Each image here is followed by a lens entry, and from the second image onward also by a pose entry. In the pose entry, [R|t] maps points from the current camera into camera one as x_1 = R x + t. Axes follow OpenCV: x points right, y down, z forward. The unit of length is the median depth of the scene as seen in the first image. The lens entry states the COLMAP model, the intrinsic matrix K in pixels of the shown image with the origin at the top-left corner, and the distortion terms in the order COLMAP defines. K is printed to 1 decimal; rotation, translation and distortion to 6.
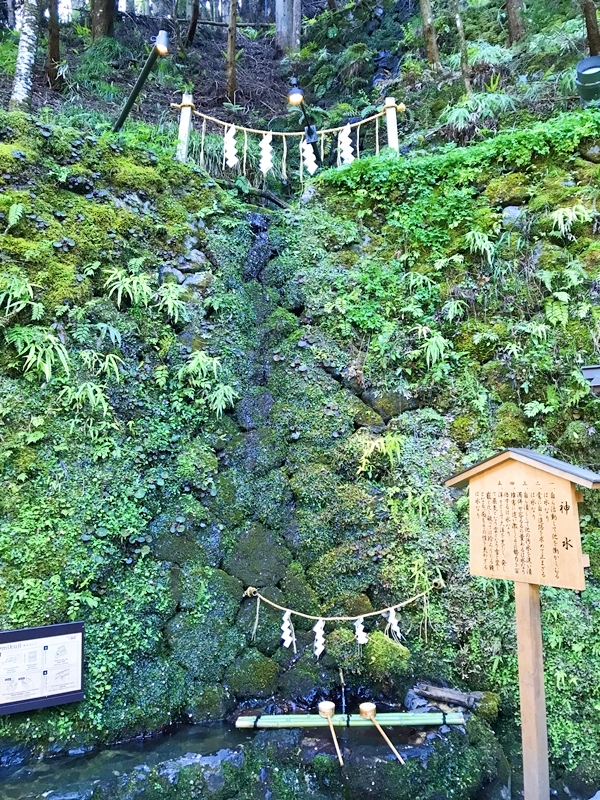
lens RADIAL K [[651.8, 0, 315.3], [0, 651.8, 391.5], [0, 0, 1]] dist [0.056545, -0.059981]
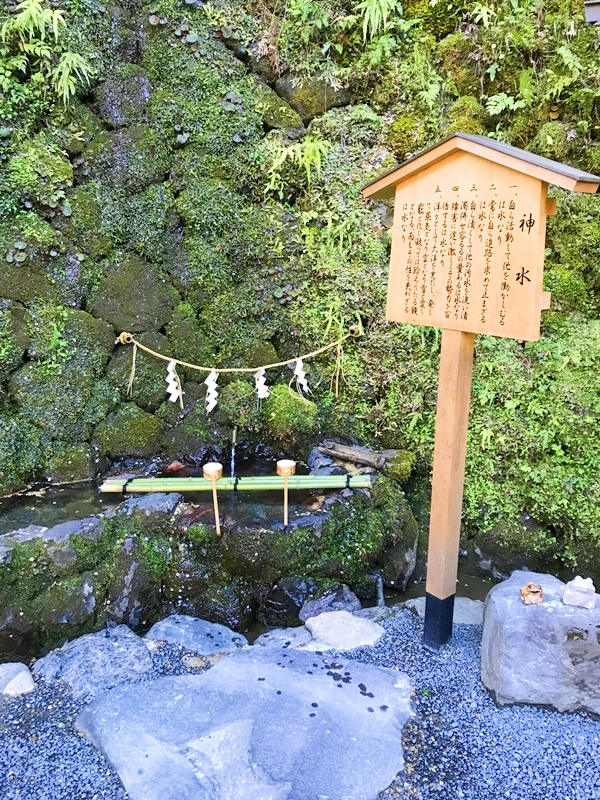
lens RADIAL K [[651.8, 0, 315.3], [0, 651.8, 391.5], [0, 0, 1]] dist [0.056545, -0.059981]
pose [[0.997196, 0.001994, 0.074804, 0.074442], [-0.029648, 0.928364, 0.370489, 0.061564], [-0.068706, -0.371668, 0.925820, 0.215613]]
